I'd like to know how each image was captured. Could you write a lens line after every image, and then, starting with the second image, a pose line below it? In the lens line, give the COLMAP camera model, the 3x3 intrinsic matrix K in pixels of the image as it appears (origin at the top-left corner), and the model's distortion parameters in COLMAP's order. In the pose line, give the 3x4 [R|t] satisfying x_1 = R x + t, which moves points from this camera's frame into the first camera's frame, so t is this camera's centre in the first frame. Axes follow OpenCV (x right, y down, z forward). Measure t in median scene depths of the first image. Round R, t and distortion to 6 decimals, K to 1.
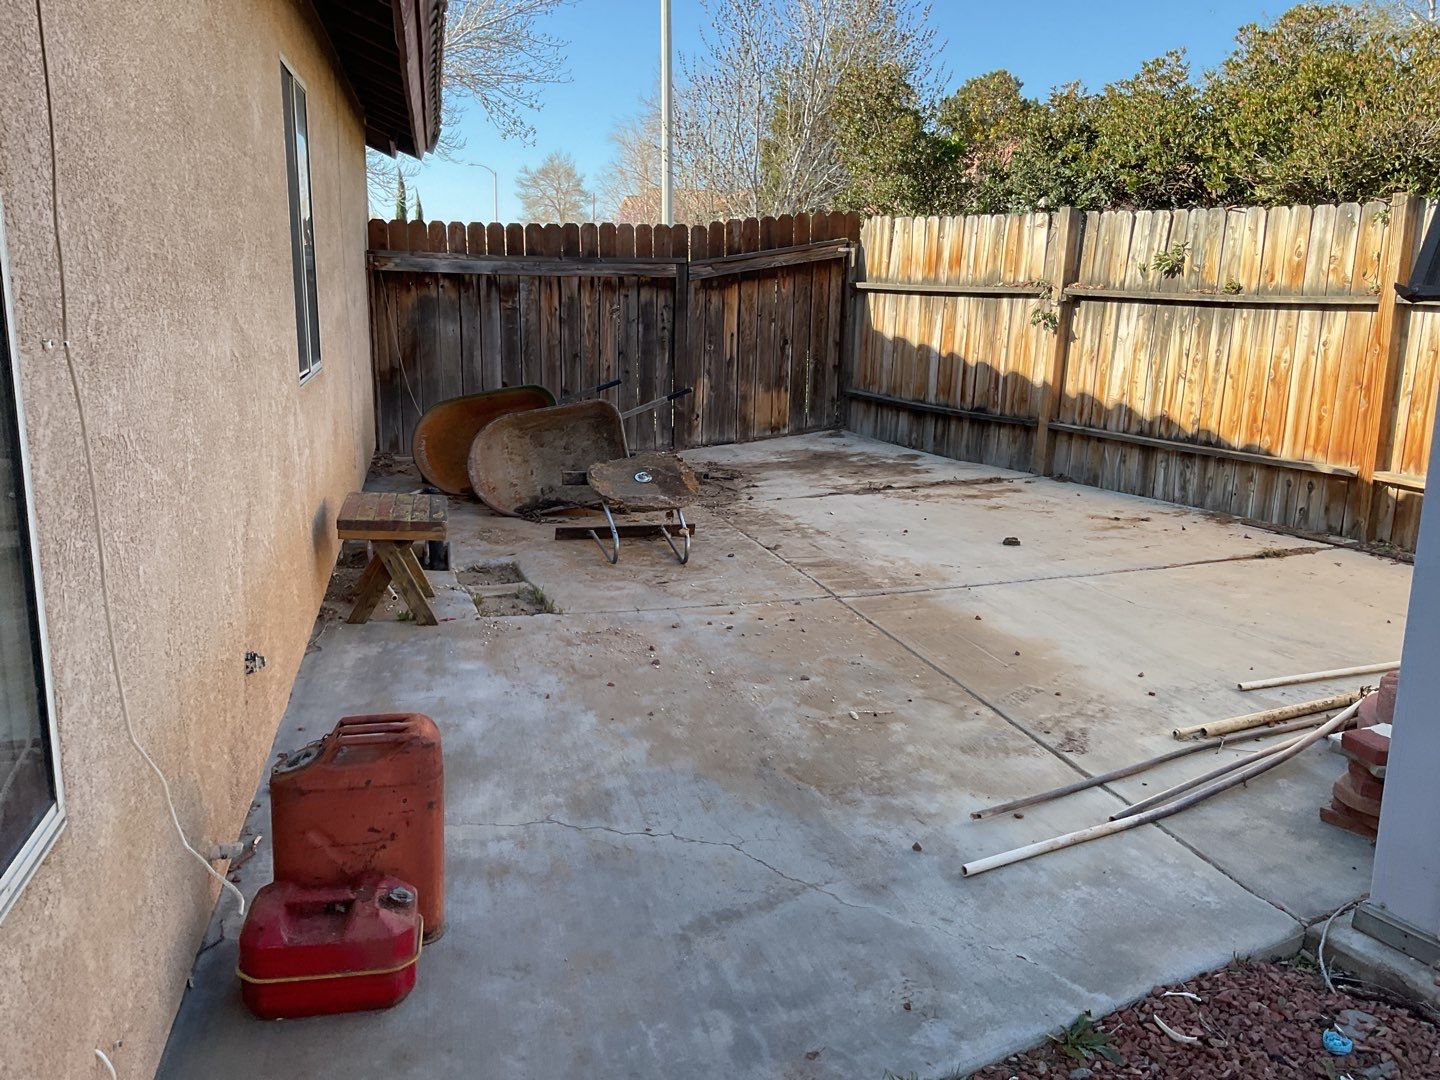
lens RADIAL K [[1182.2, 0, 678.7], [0, 1182.2, 525.8], [0, 0, 1]] dist [0.081741, -0.145206]
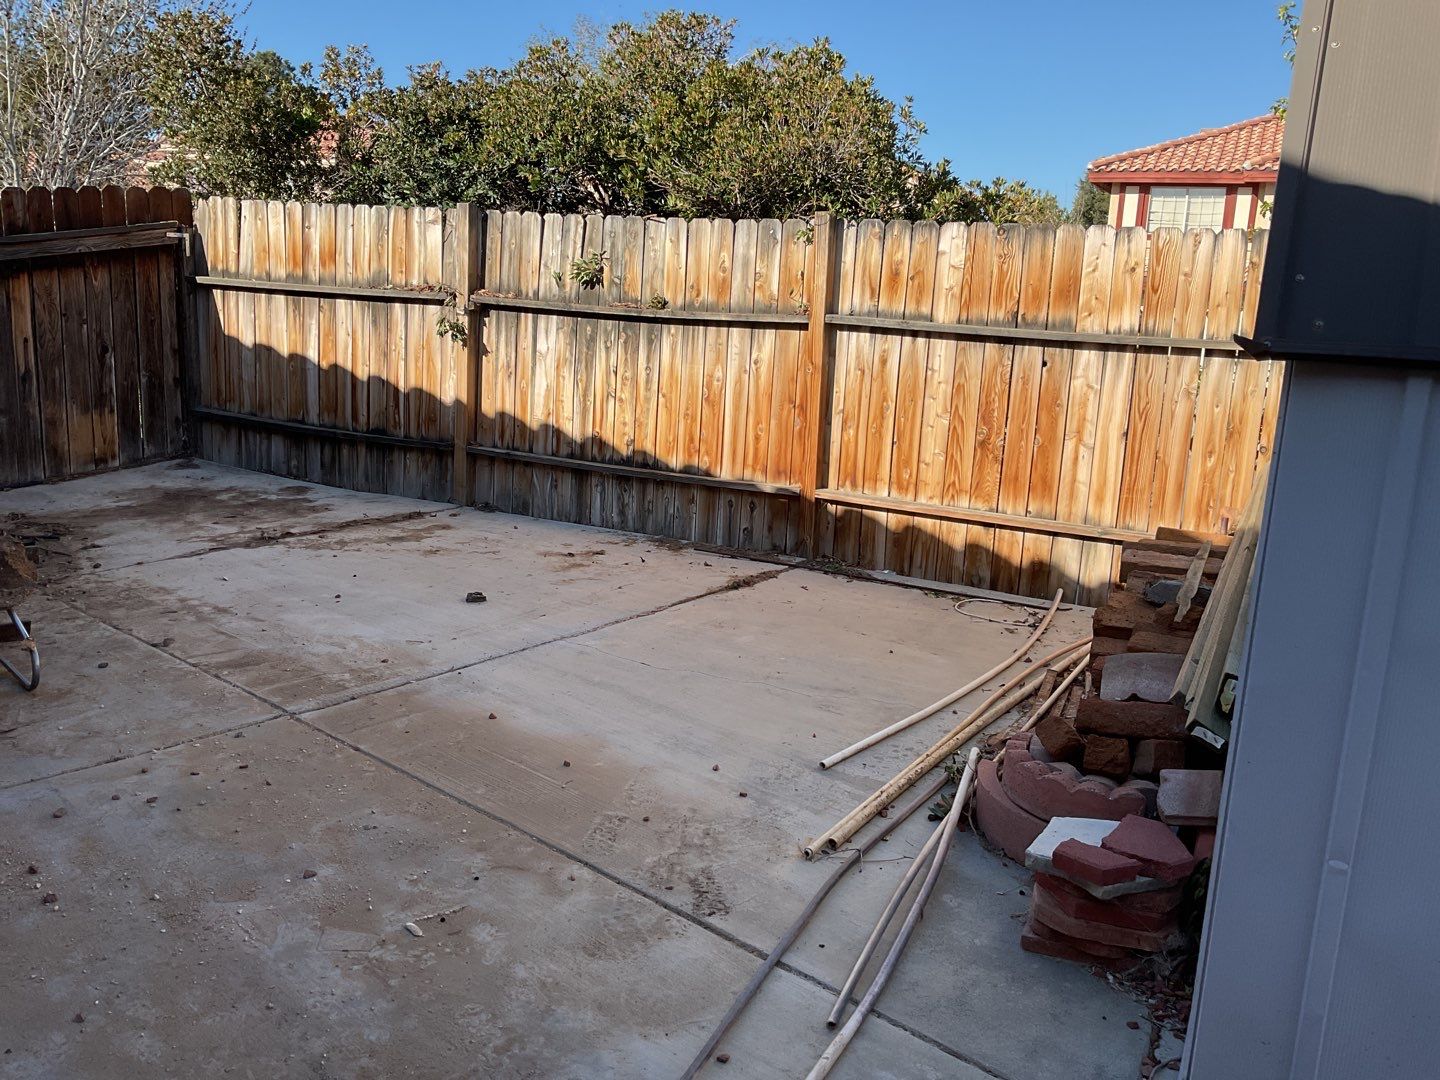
lens RADIAL K [[1182.2, 0, 720.8], [0, 1182.2, 536.0], [0, 0, 1]] dist [0.081741, -0.145206]
pose [[0.823278, -0.091221, 0.560261, -0.044740], [0.083579, 0.995726, 0.039307, -0.048762], [-0.561452, 0.014465, 0.827383, 0.202820]]
